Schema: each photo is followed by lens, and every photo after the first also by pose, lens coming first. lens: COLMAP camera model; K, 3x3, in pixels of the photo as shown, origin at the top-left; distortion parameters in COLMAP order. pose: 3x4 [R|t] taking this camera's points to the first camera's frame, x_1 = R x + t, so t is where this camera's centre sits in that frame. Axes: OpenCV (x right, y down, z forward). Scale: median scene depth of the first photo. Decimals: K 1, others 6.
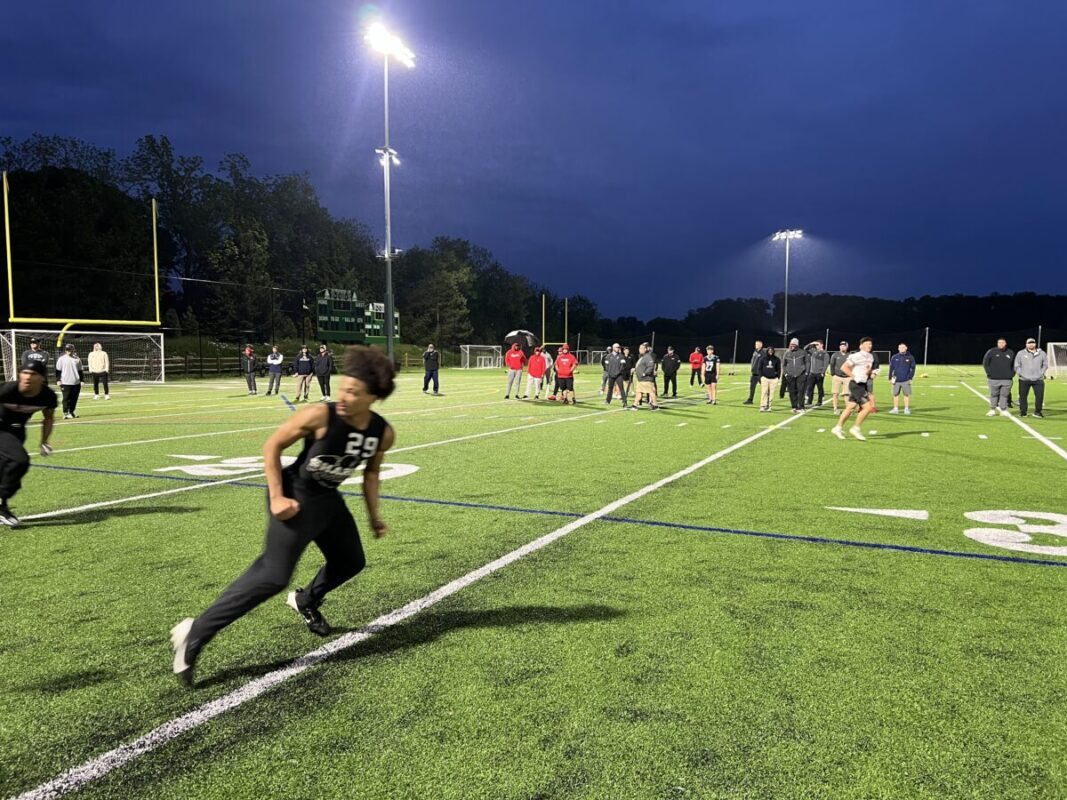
lens RADIAL K [[804.1, 0, 535.8], [0, 804.1, 404.4], [0, 0, 1]] dist [0.053726, -0.055974]
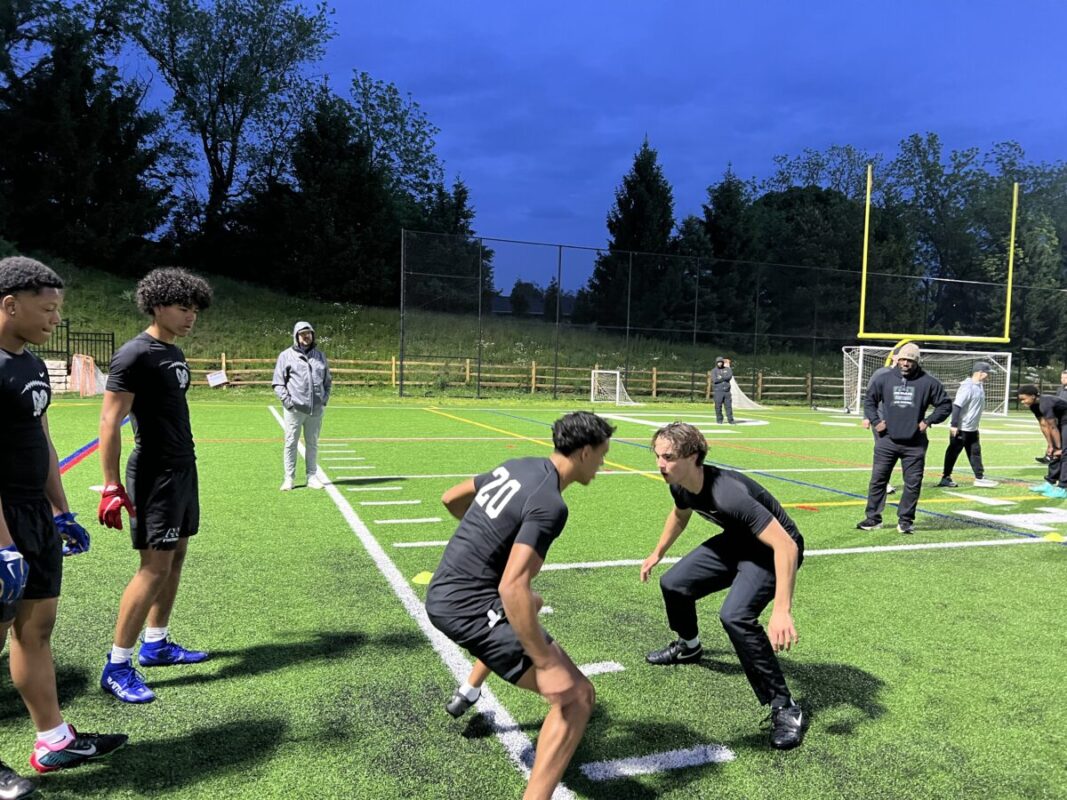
lens RADIAL K [[804.1, 0, 522.3], [0, 804.1, 398.7], [0, 0, 1]] dist [0.053726, -0.055974]
pose [[0.721151, 0.055337, -0.690564, -0.210528], [-0.076840, 0.997043, -0.000348, -0.005269], [0.688503, 0.053314, 0.723271, 0.084699]]
